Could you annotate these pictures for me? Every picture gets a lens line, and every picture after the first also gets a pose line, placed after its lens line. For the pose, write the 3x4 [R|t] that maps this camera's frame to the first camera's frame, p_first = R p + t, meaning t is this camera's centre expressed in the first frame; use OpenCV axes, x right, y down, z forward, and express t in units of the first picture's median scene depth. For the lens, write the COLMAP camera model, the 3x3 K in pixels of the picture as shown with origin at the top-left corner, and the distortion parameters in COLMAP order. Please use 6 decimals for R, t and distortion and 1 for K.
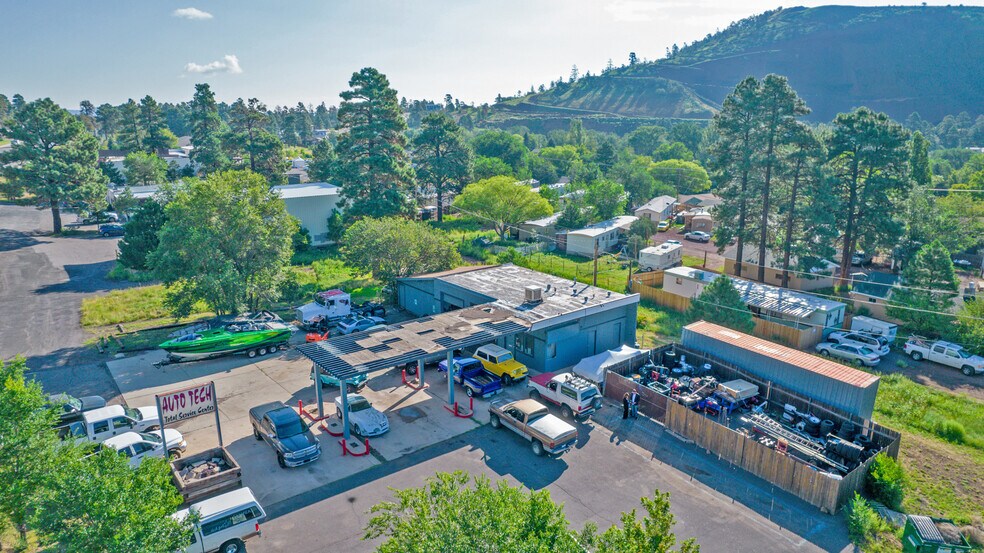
lens RADIAL K [[613.1, 0, 489.7], [0, 613.1, 293.9], [0, 0, 1]] dist [-0.032758, 0.019232]
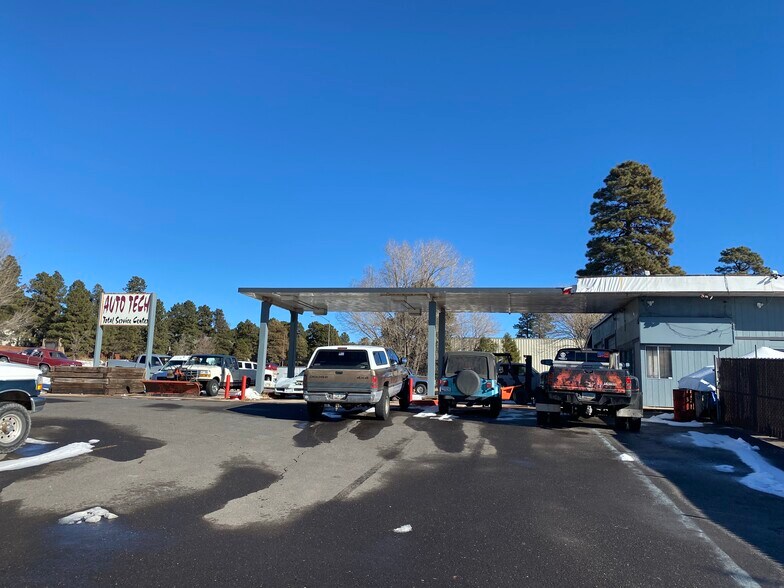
lens RADIAL K [[594.4, 0, 394.7], [0, 594.4, 288.3], [0, 0, 1]] dist [0.008004, -0.006599]
pose [[0.655717, -0.099951, -0.748362, 0.212127], [-0.231667, 0.916748, -0.325429, 0.159354], [0.718586, 0.386760, 0.577972, 0.337548]]
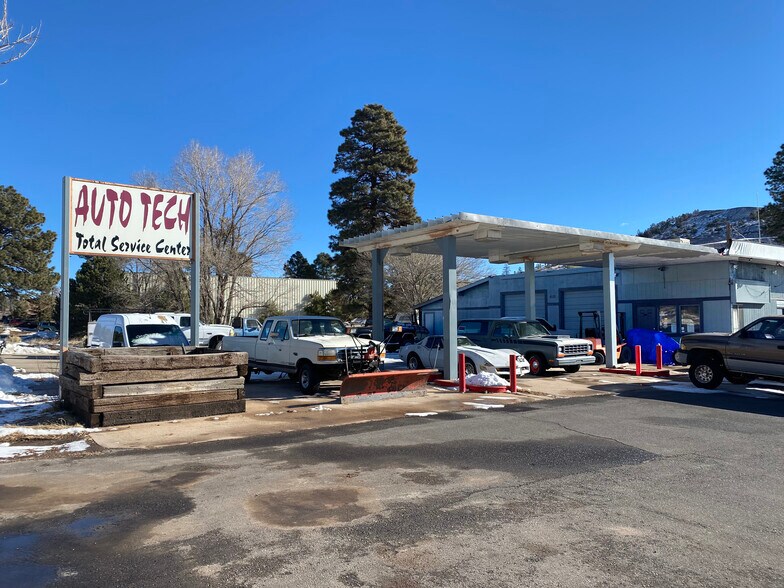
lens RADIAL K [[594.4, 0, 394.1], [0, 594.4, 292.8], [0, 0, 1]] dist [0.008004, -0.006599]
pose [[0.998812, -0.002334, -0.048665, -0.130761], [-0.013218, 0.948407, -0.316781, 0.162077], [0.046894, 0.317048, 0.947249, 0.279064]]
